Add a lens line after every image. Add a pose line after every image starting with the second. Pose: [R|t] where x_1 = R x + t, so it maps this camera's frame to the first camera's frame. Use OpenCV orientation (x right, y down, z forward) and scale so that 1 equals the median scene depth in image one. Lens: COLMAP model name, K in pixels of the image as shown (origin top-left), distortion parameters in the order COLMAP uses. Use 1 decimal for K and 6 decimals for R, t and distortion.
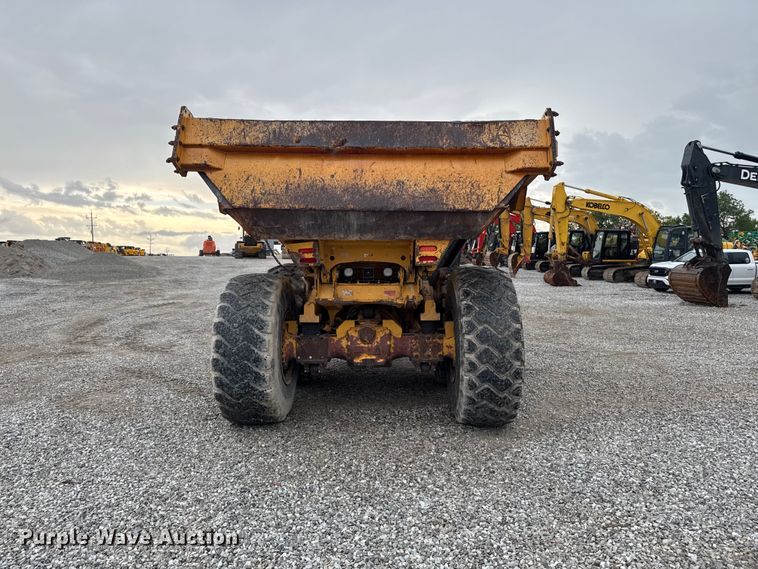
lens RADIAL K [[542.6, 0, 378.1], [0, 542.6, 287.5], [0, 0, 1]] dist [0.064123, -0.072872]
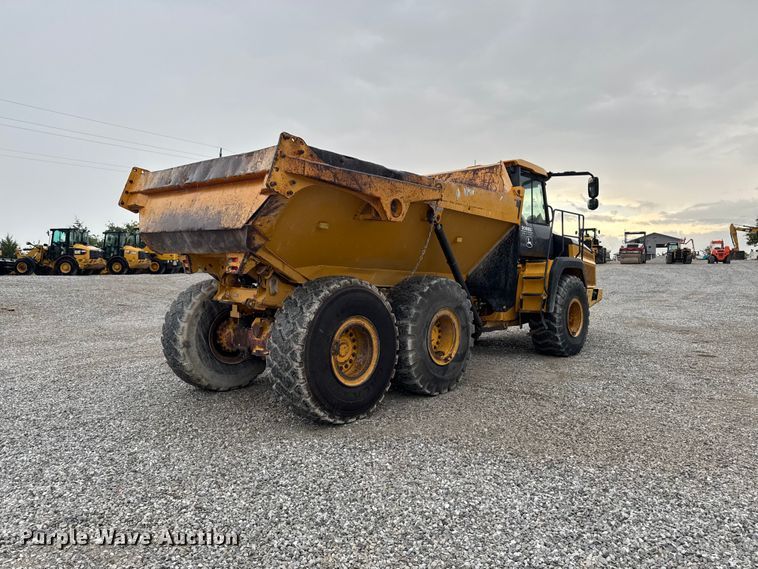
lens RADIAL K [[542.6, 0, 377.9], [0, 542.6, 288.8], [0, 0, 1]] dist [0.064123, -0.072872]
pose [[0.756238, 0.032091, -0.653510, 1.044967], [-0.035686, 0.999333, 0.007777, -0.026582], [0.653323, 0.017440, 0.756878, 0.269140]]
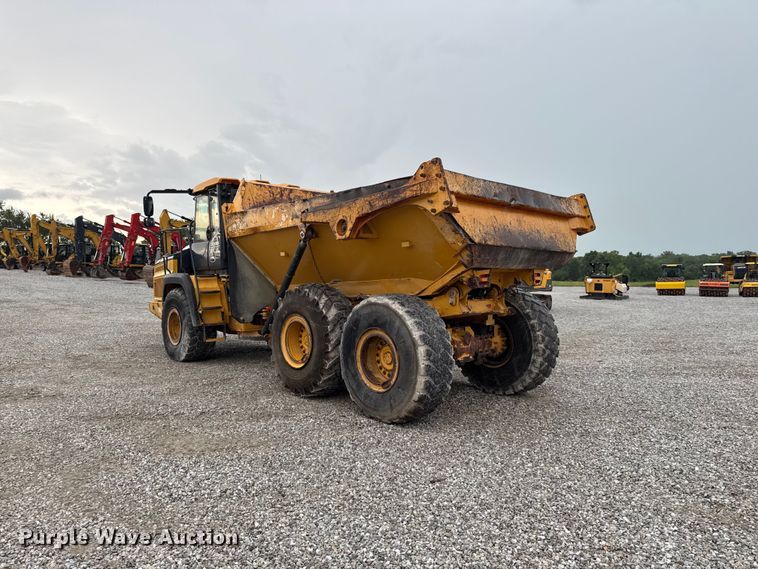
lens RADIAL K [[542.6, 0, 380.6], [0, 542.6, 282.6], [0, 0, 1]] dist [0.064123, -0.072872]
pose [[0.711340, -0.002702, 0.702843, -1.175154], [0.025166, 0.999449, -0.021629, -0.026919], [-0.702397, 0.033073, 0.711016, 0.214340]]
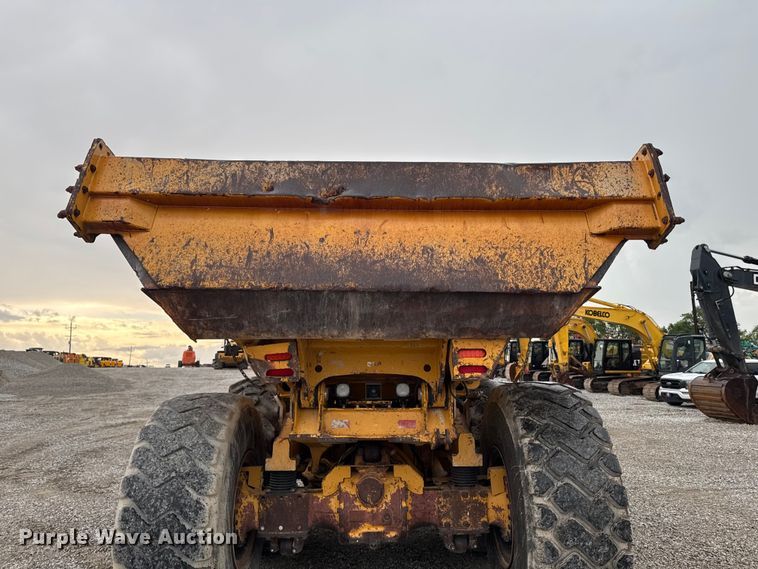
lens RADIAL K [[542.6, 0, 381.3], [0, 542.6, 283.9], [0, 0, 1]] dist [0.064123, -0.072872]
pose [[0.999533, 0.002659, 0.030436, -0.029767], [0.003679, 0.978480, -0.206309, -0.019422], [-0.030330, 0.206325, 0.978013, 0.342725]]
